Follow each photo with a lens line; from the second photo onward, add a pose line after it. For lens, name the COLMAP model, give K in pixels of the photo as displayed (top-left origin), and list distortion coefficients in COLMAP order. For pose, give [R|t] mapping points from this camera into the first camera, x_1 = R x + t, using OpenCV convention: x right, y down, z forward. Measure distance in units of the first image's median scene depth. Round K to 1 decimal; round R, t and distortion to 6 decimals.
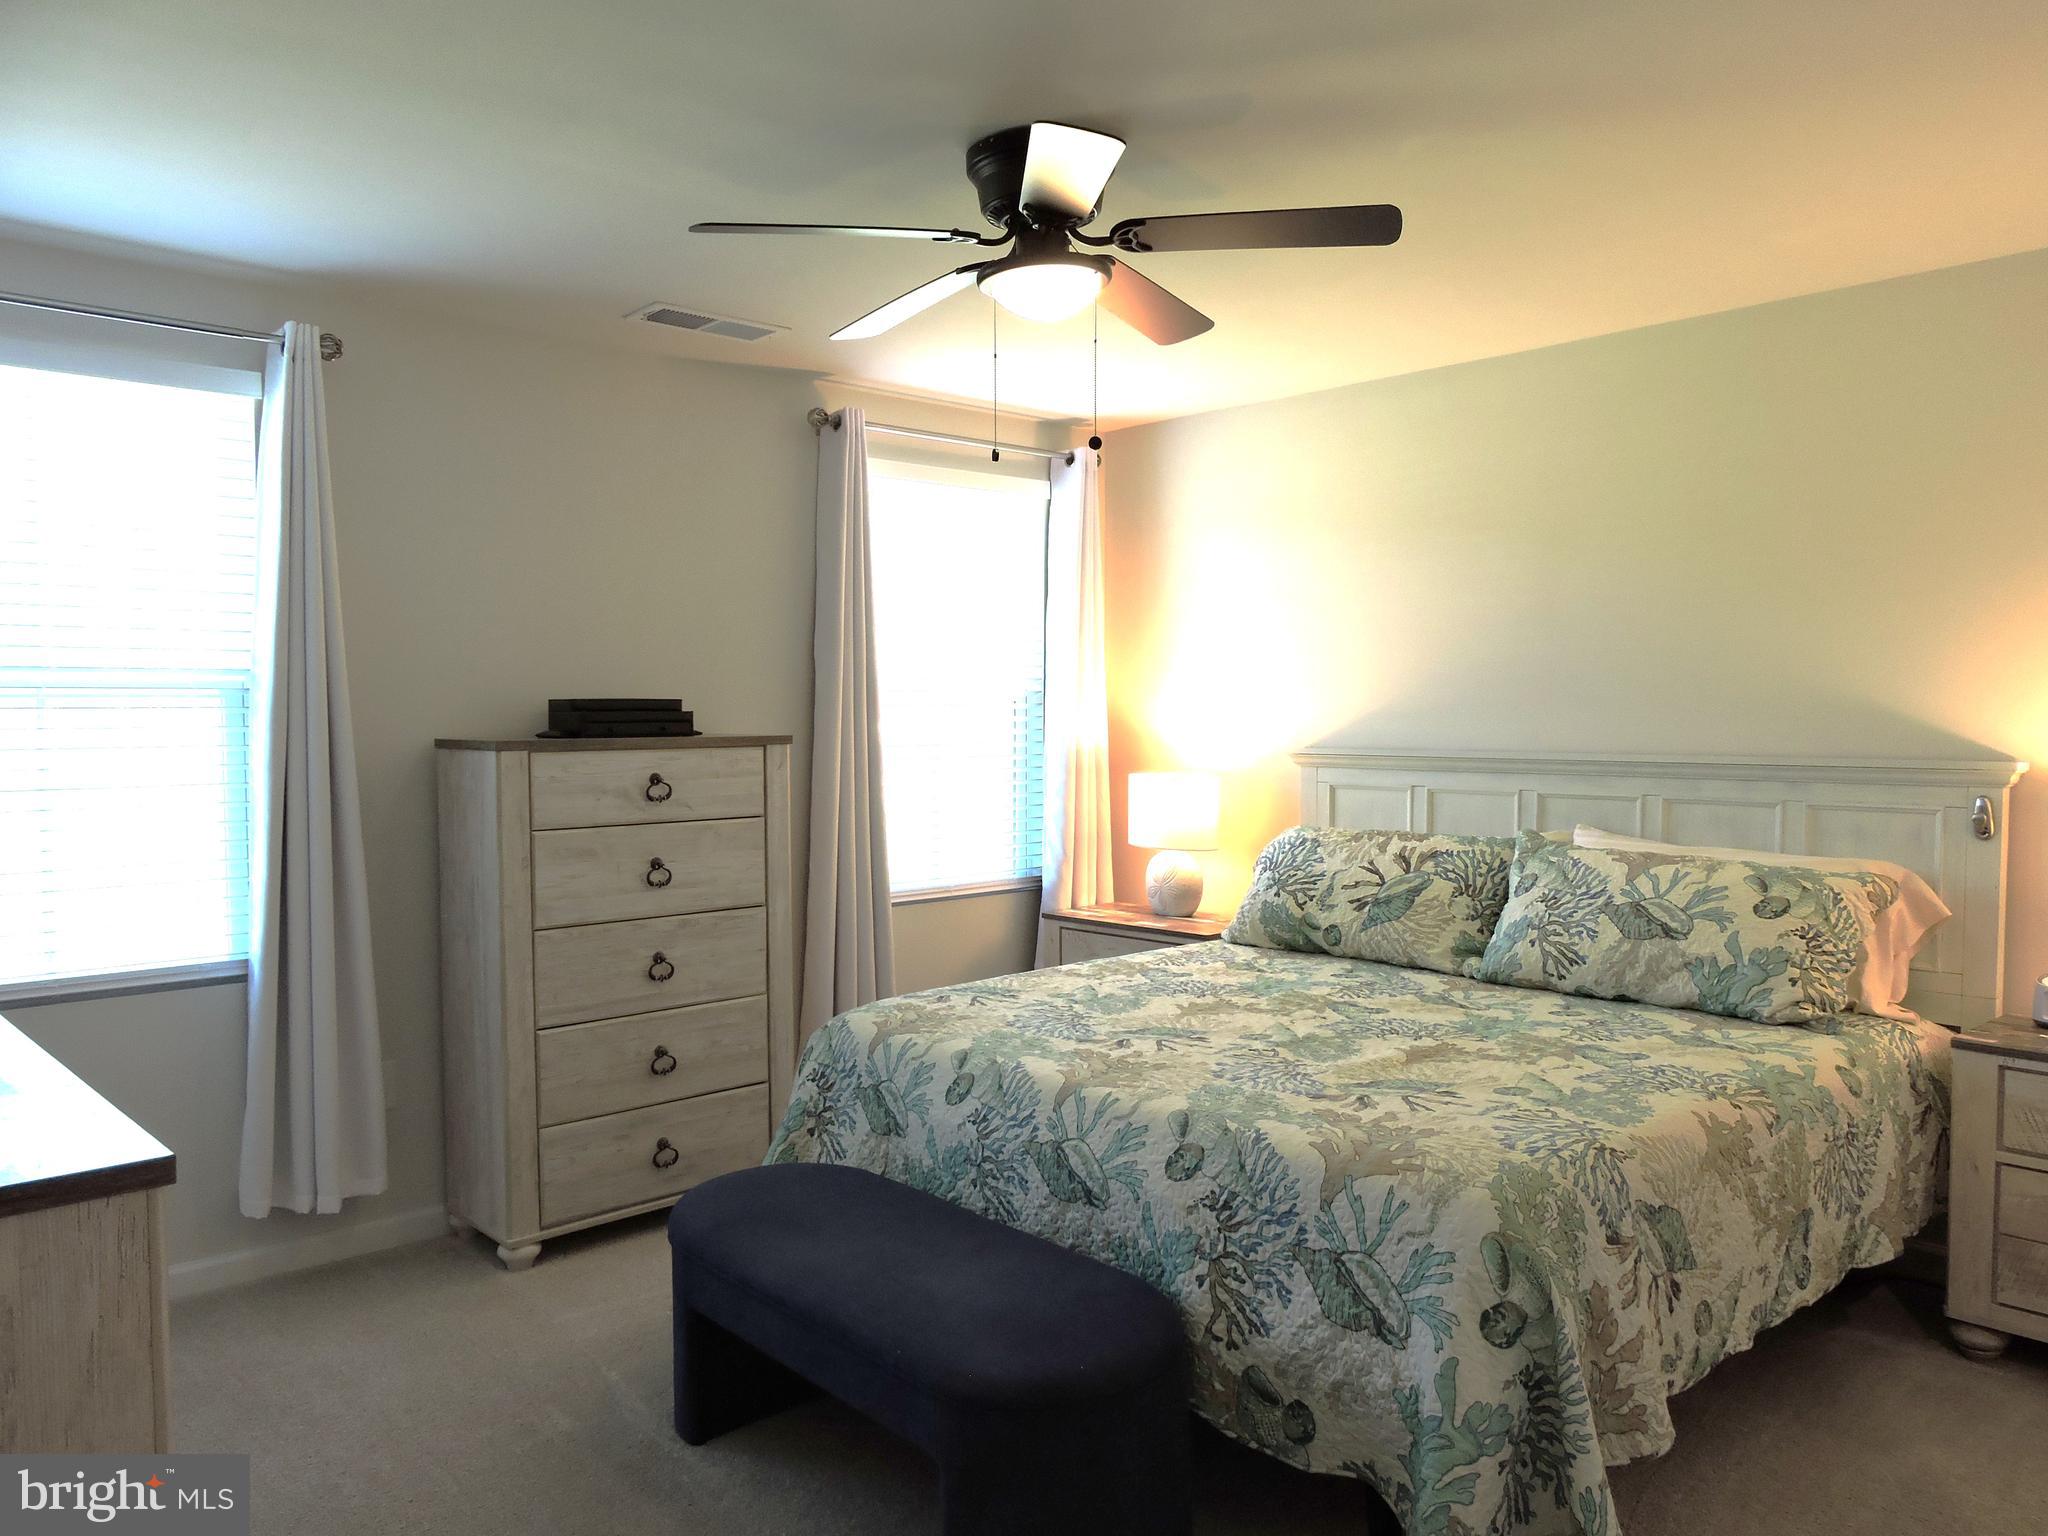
lens RADIAL K [[1463.1, 0, 1028.9], [0, 1463.1, 774.3], [0, 0, 1]] dist [-0.003483, -0.002052]
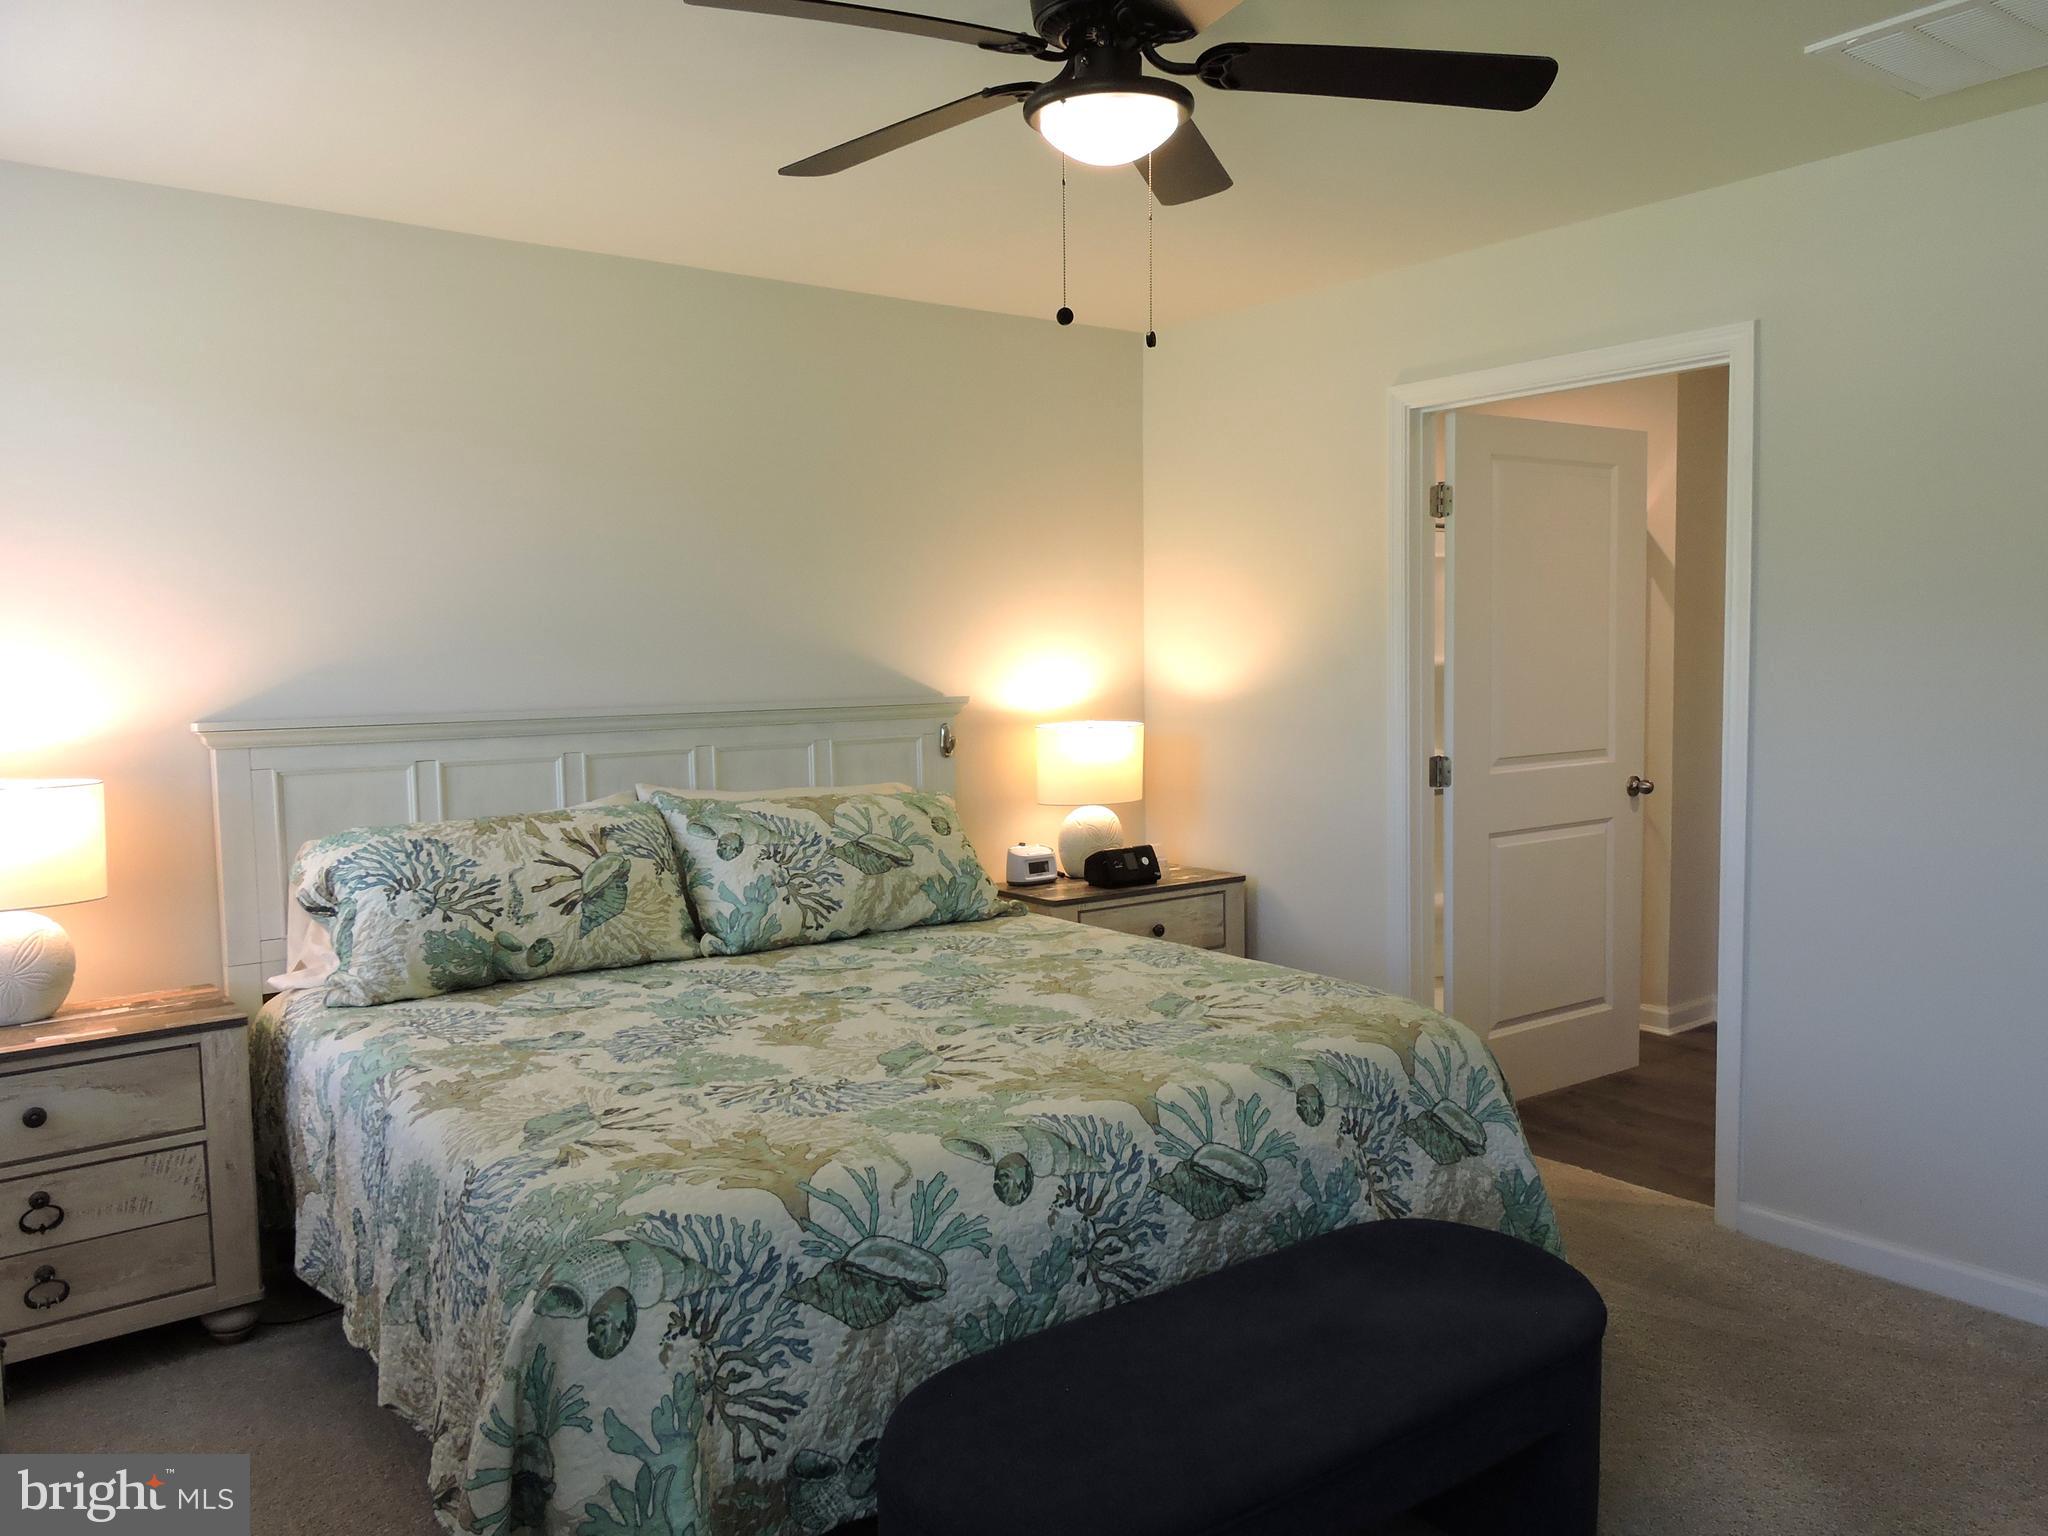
lens RADIAL K [[1479.3, 0, 1104.2], [0, 1479.3, 759.7], [0, 0, 1]] dist [0.007563, 0.002675]
pose [[0.091414, -0.070521, 0.993313, -0.619766], [0.057240, 0.996212, 0.065459, -0.029972], [-0.994167, 0.050874, 0.095104, 0.717922]]
